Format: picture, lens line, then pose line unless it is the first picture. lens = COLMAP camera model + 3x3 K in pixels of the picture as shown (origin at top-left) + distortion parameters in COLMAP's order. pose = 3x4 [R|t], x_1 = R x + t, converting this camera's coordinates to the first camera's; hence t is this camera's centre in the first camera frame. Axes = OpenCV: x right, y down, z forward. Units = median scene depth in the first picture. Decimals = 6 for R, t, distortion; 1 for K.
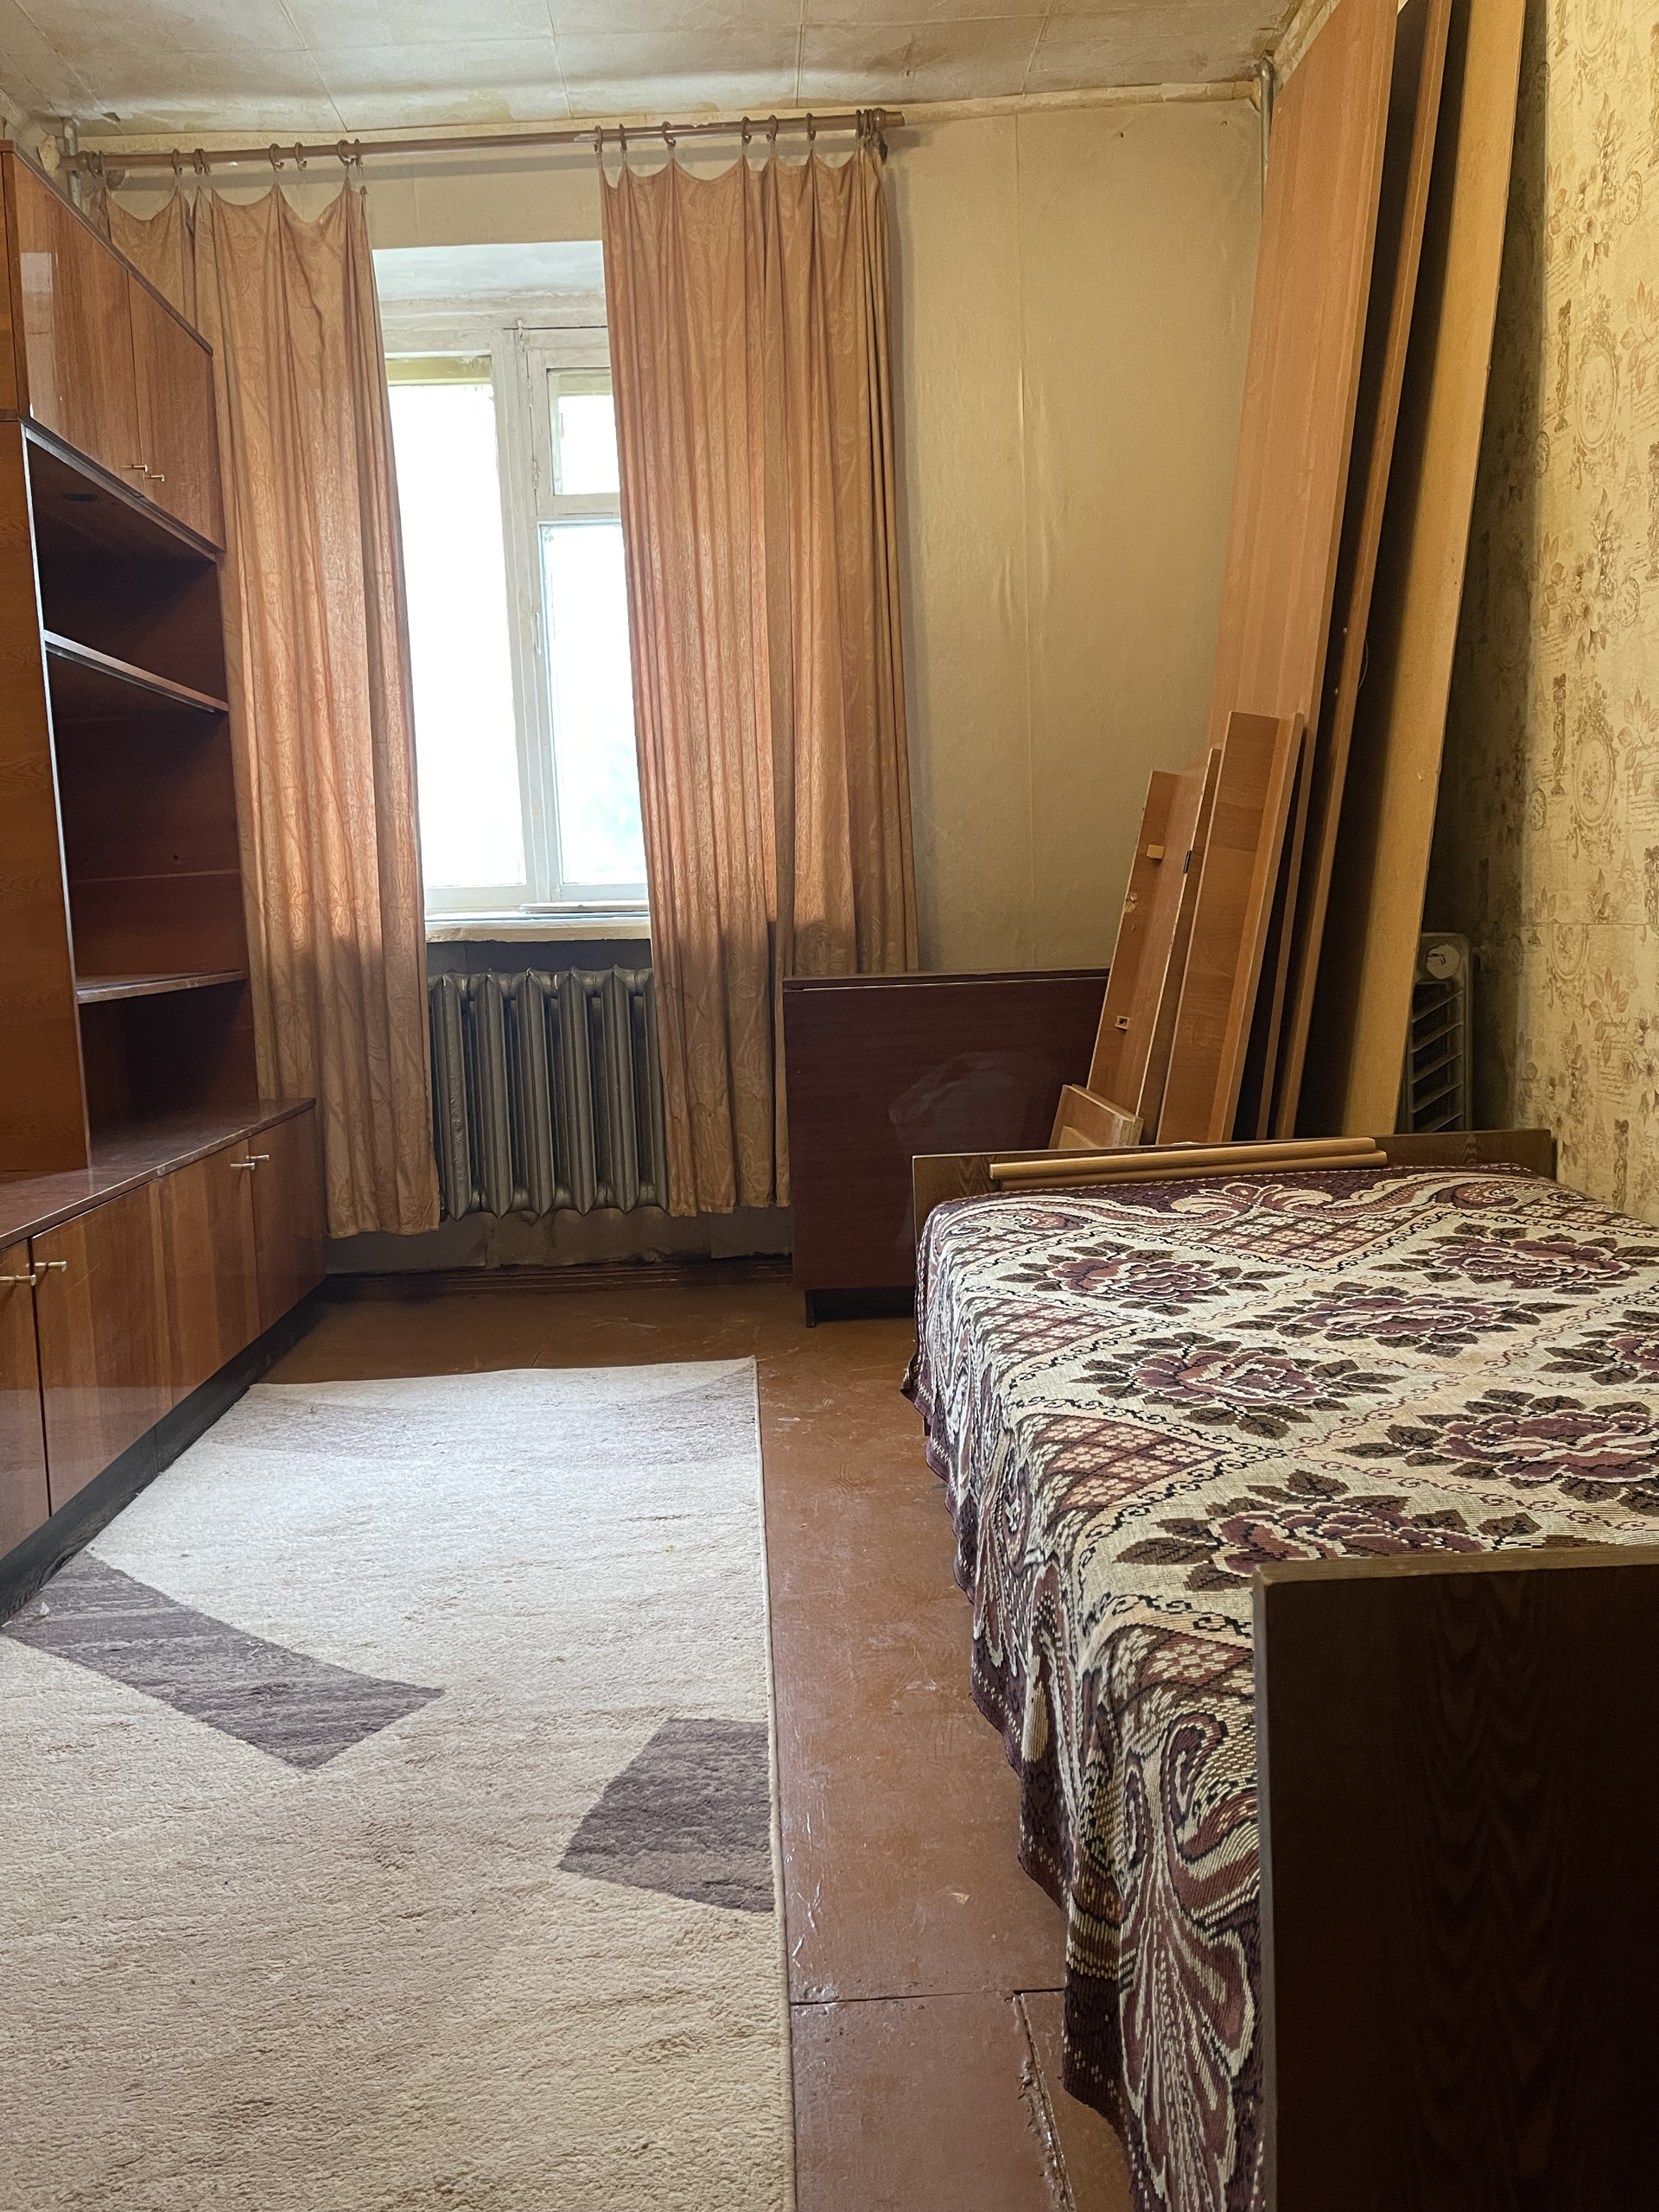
lens RADIAL K [[1703.3, 0, 828.8], [0, 1703.3, 1051.9], [0, 0, 1]] dist [0.086973, -0.068302]
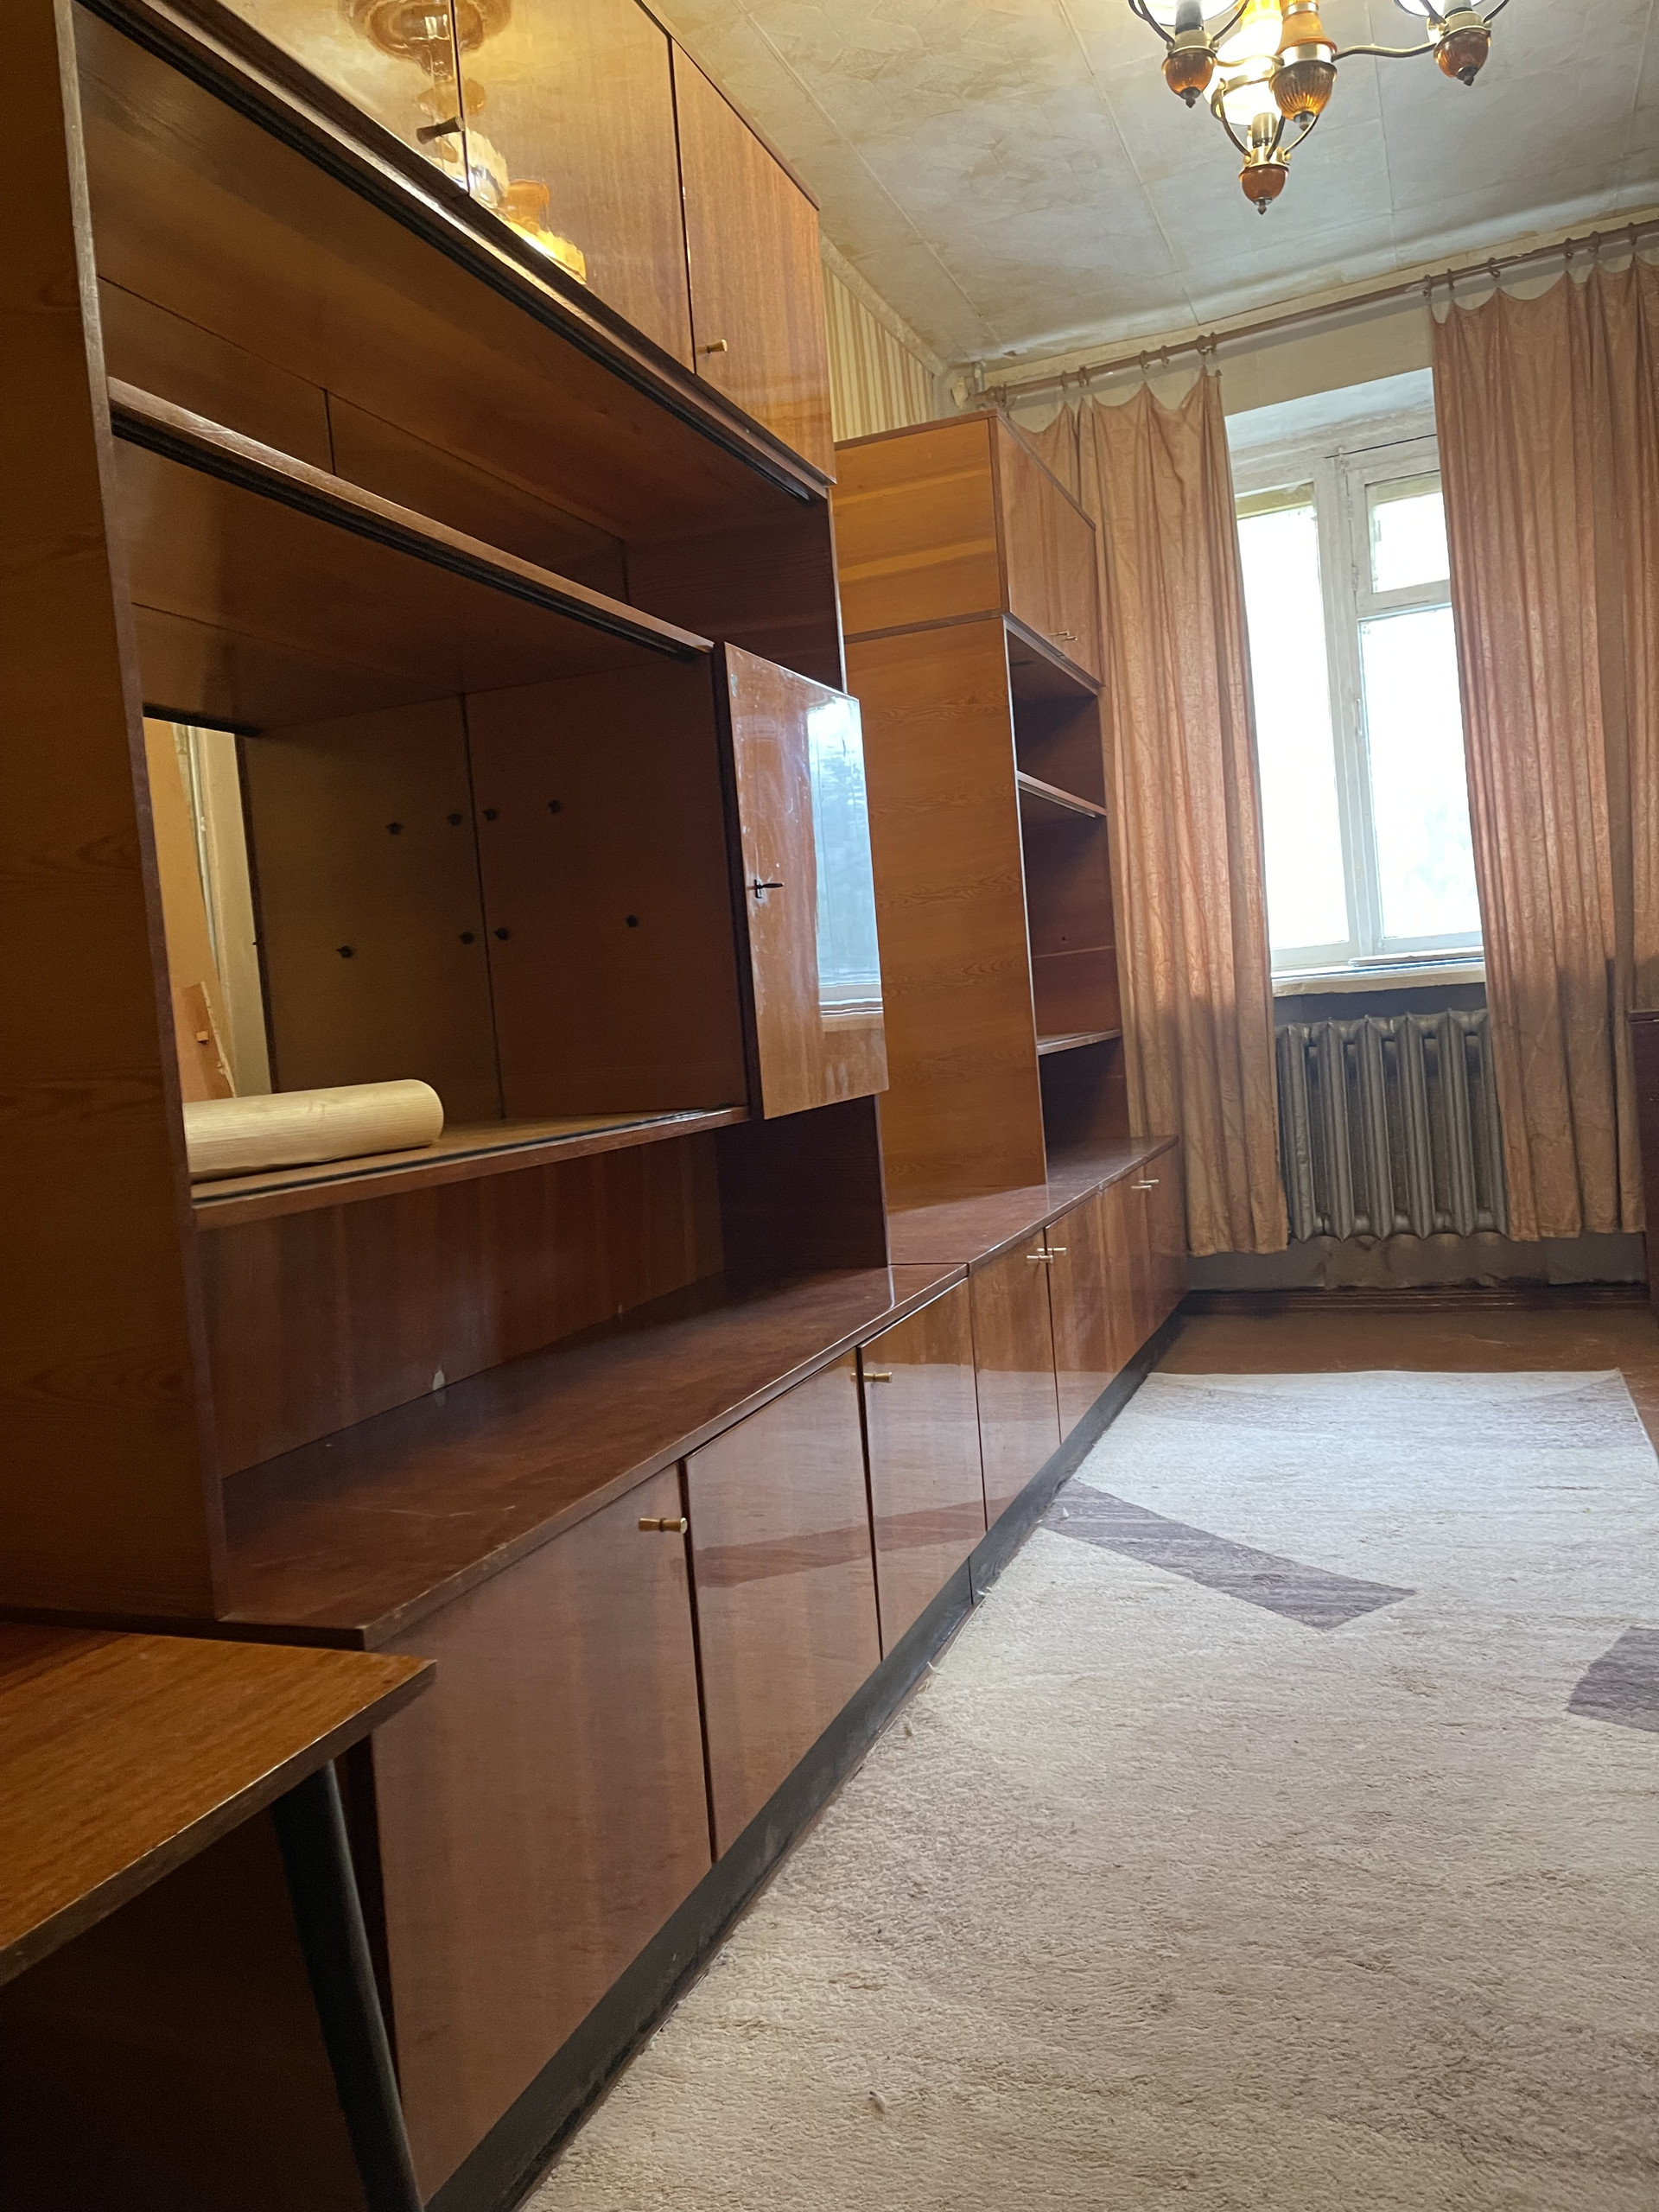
lens RADIAL K [[1703.3, 0, 828.8], [0, 1703.3, 1051.9], [0, 0, 1]] dist [0.086973, -0.068302]
pose [[0.919766, -0.038738, -0.390552, -0.065751], [0.022784, 0.998709, -0.045402, 0.019401], [0.391806, 0.032861, 0.919461, -0.181579]]
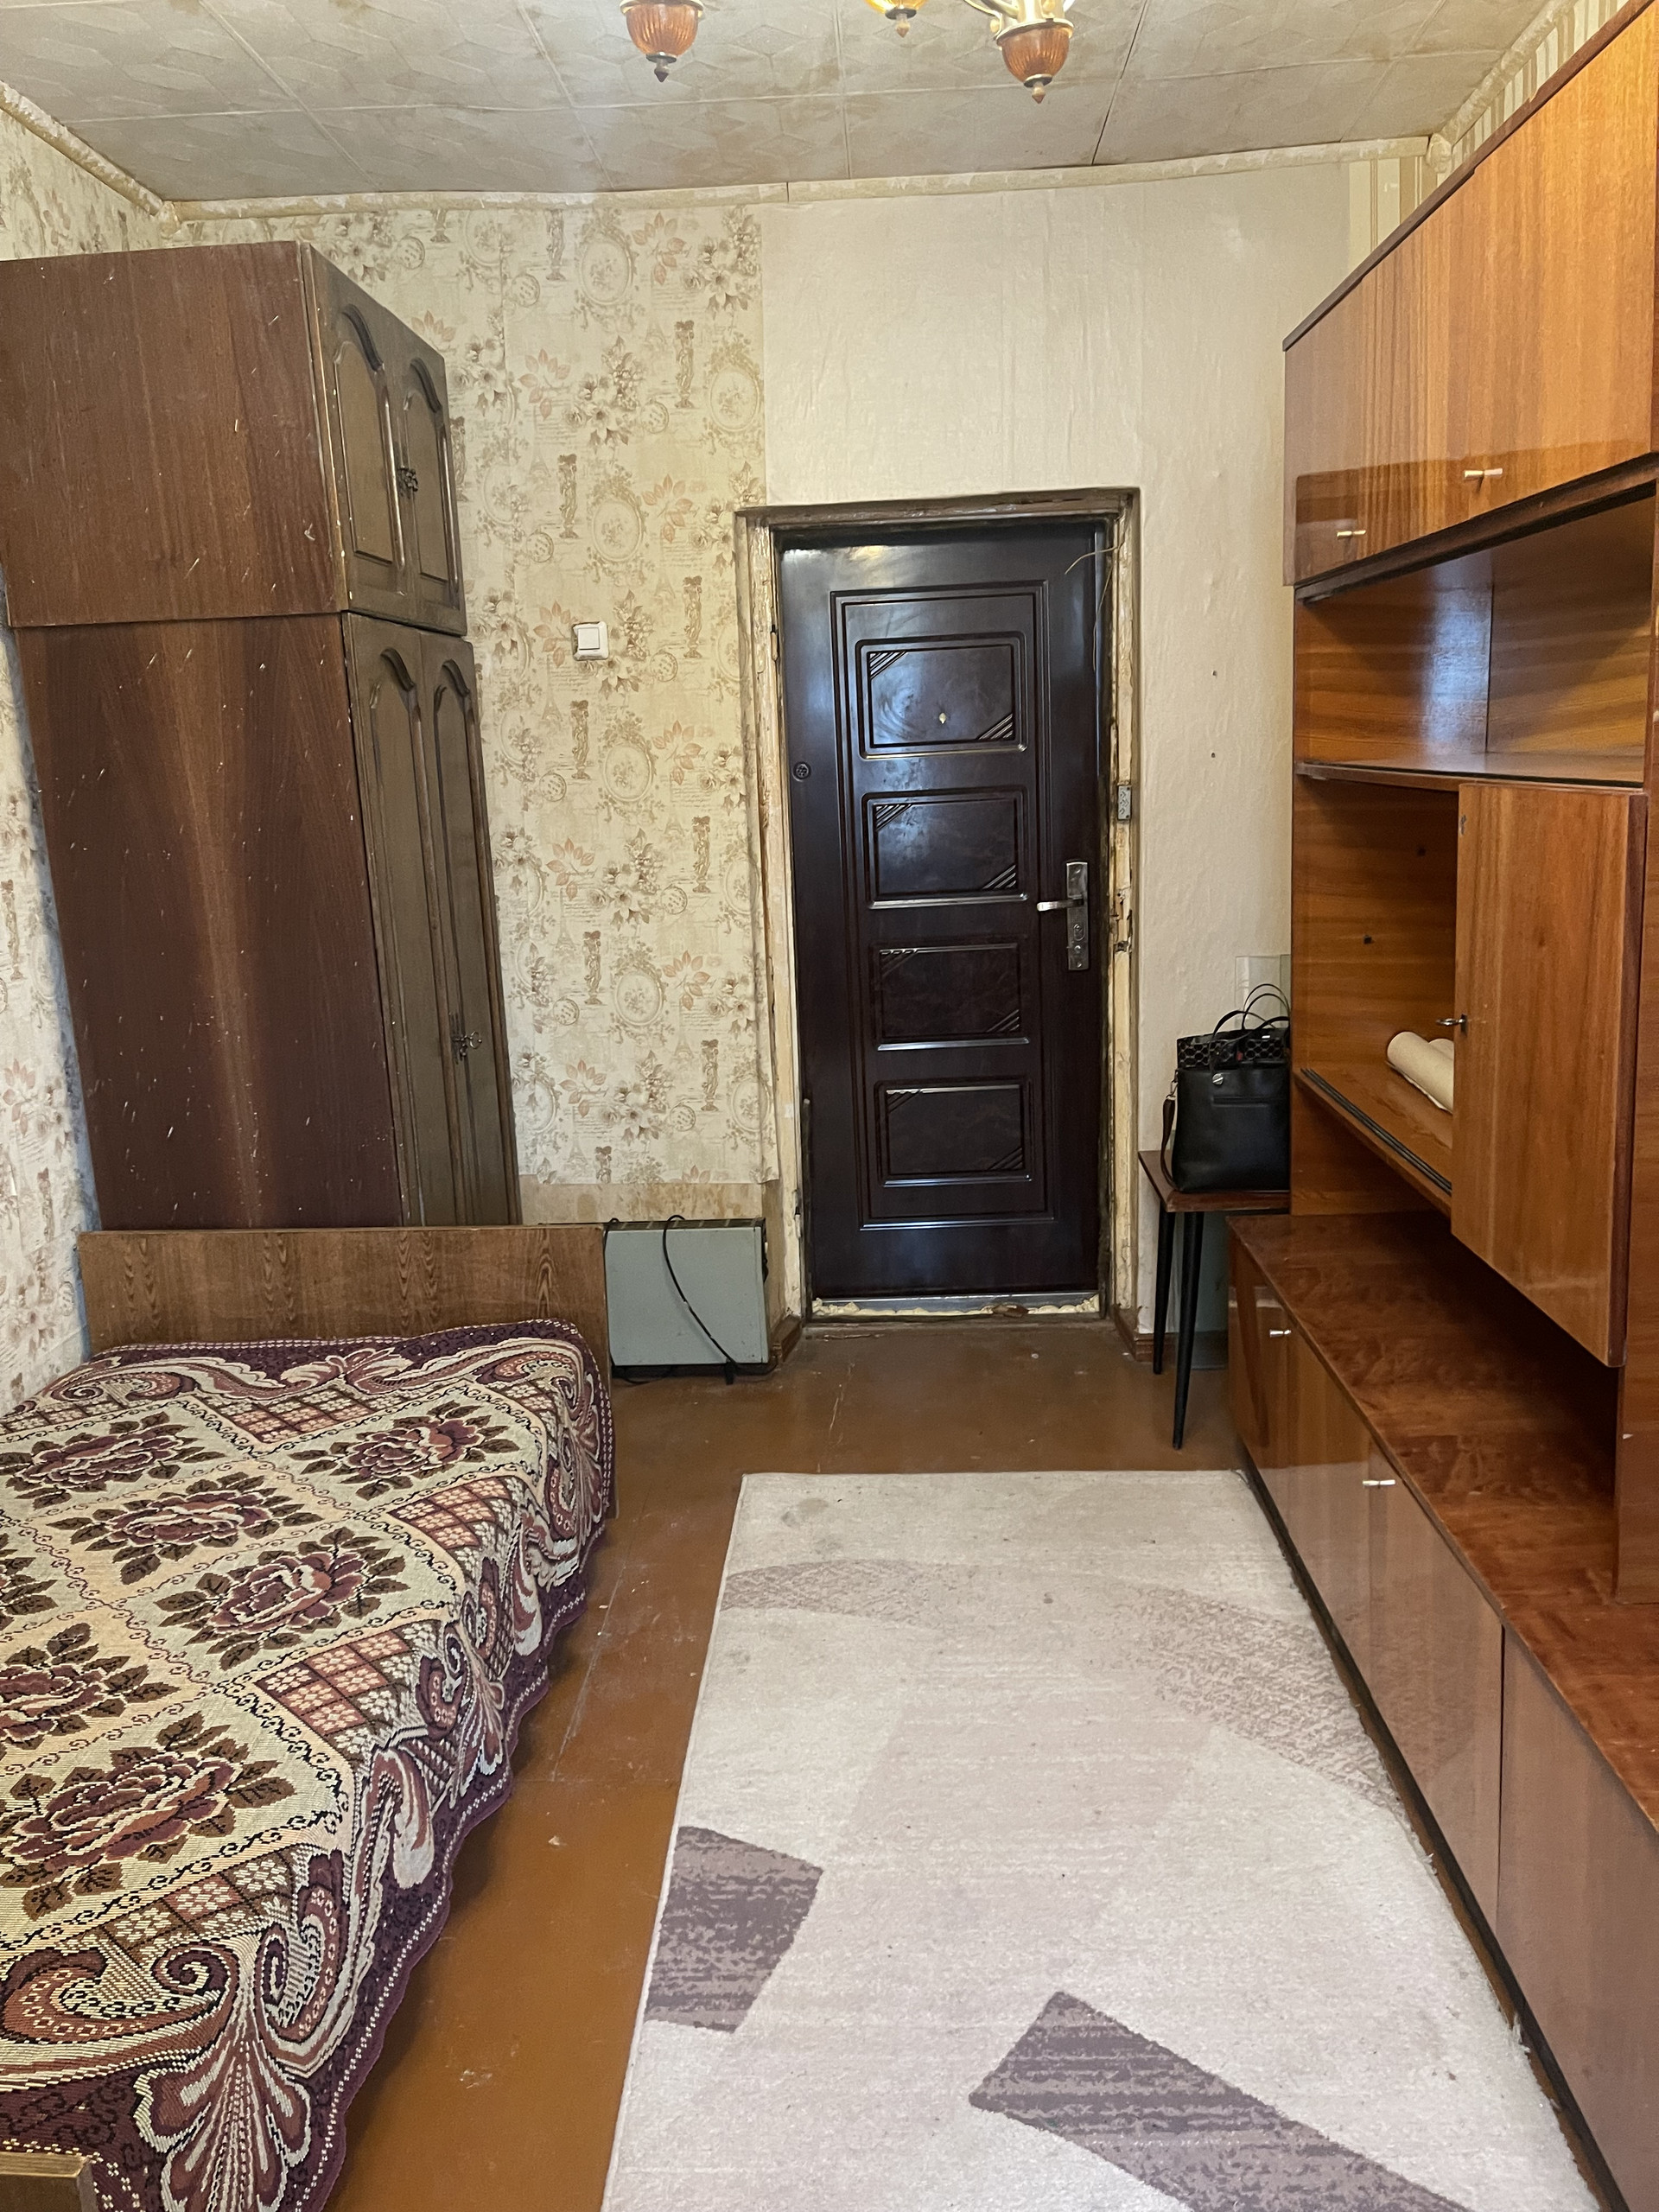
lens RADIAL K [[1703.3, 0, 828.8], [0, 1703.3, 1051.9], [0, 0, 1]] dist [0.086973, -0.068302]
pose [[-0.992689, 0.072939, 0.096170, -0.164790], [0.095266, 0.962710, 0.253207, -0.247271], [-0.074115, 0.260518, -0.962620, 1.040402]]
